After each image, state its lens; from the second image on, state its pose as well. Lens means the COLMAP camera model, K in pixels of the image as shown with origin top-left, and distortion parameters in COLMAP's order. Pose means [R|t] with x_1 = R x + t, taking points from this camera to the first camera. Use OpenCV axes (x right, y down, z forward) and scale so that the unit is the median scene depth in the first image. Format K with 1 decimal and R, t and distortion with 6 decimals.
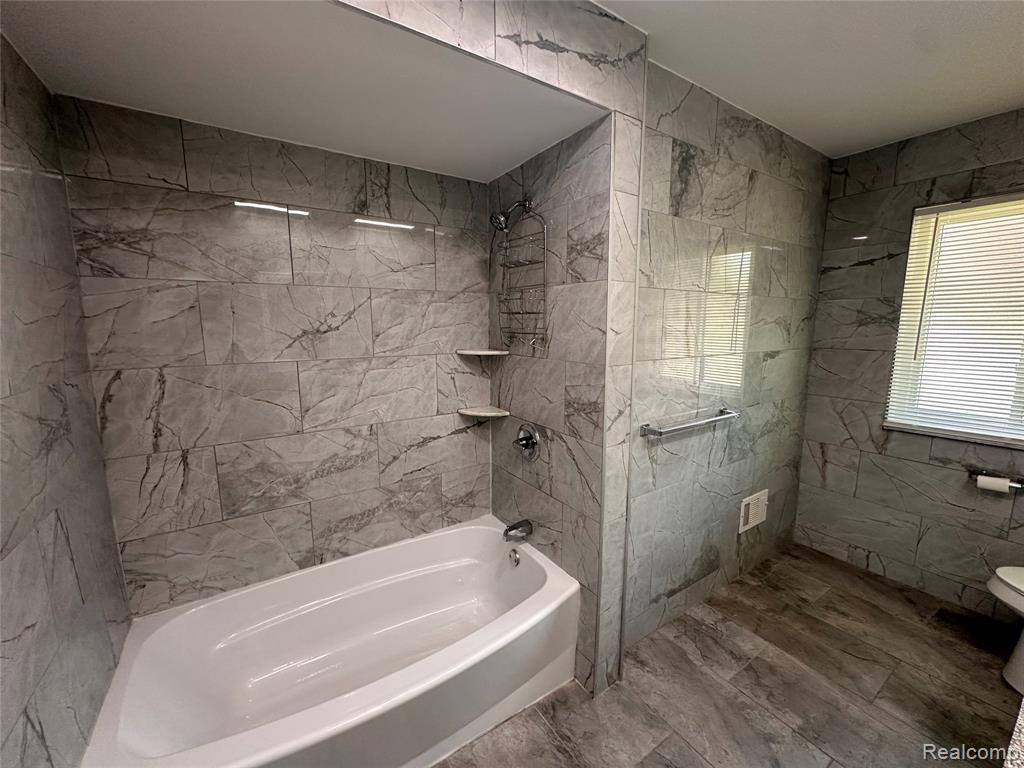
lens RADIAL K [[408.7, 0, 510.7], [0, 408.7, 386.4], [0, 0, 1]] dist [-0.002977, 0.000308]
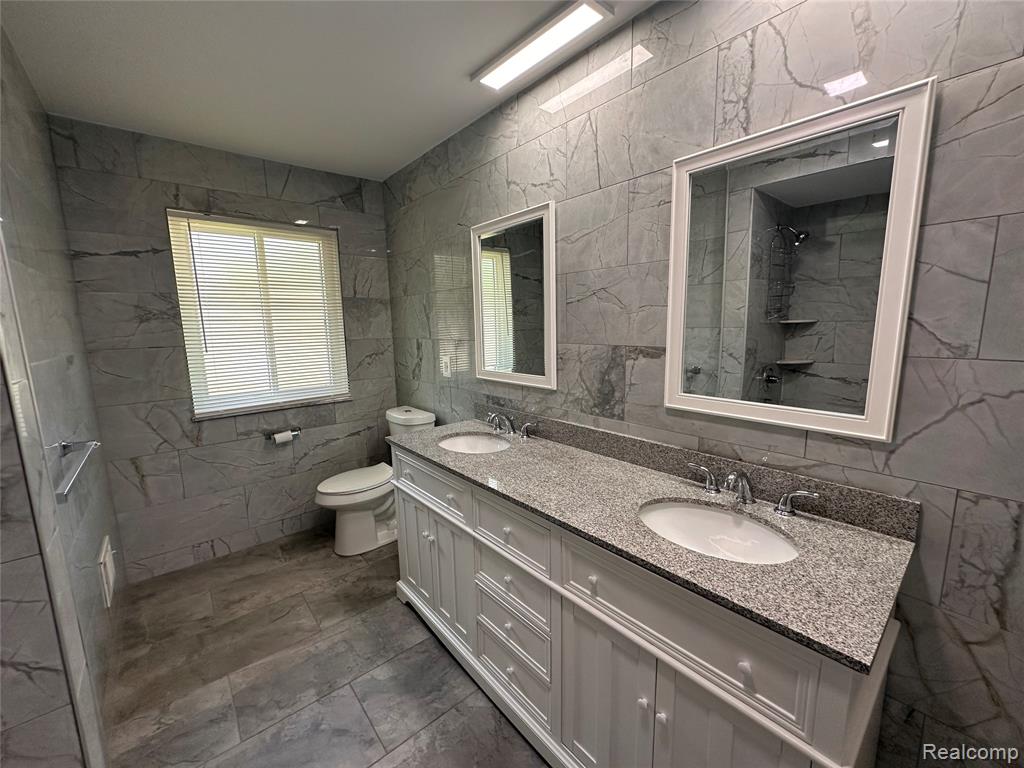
lens RADIAL K [[408.7, 0, 510.6], [0, 408.7, 383.9], [0, 0, 1]] dist [-0.002977, 0.000308]
pose [[-0.117017, -0.140257, 0.983176, -0.185405], [0.172412, 0.972076, 0.159194, -0.015933], [-0.978050, 0.188139, -0.089567, 0.309806]]
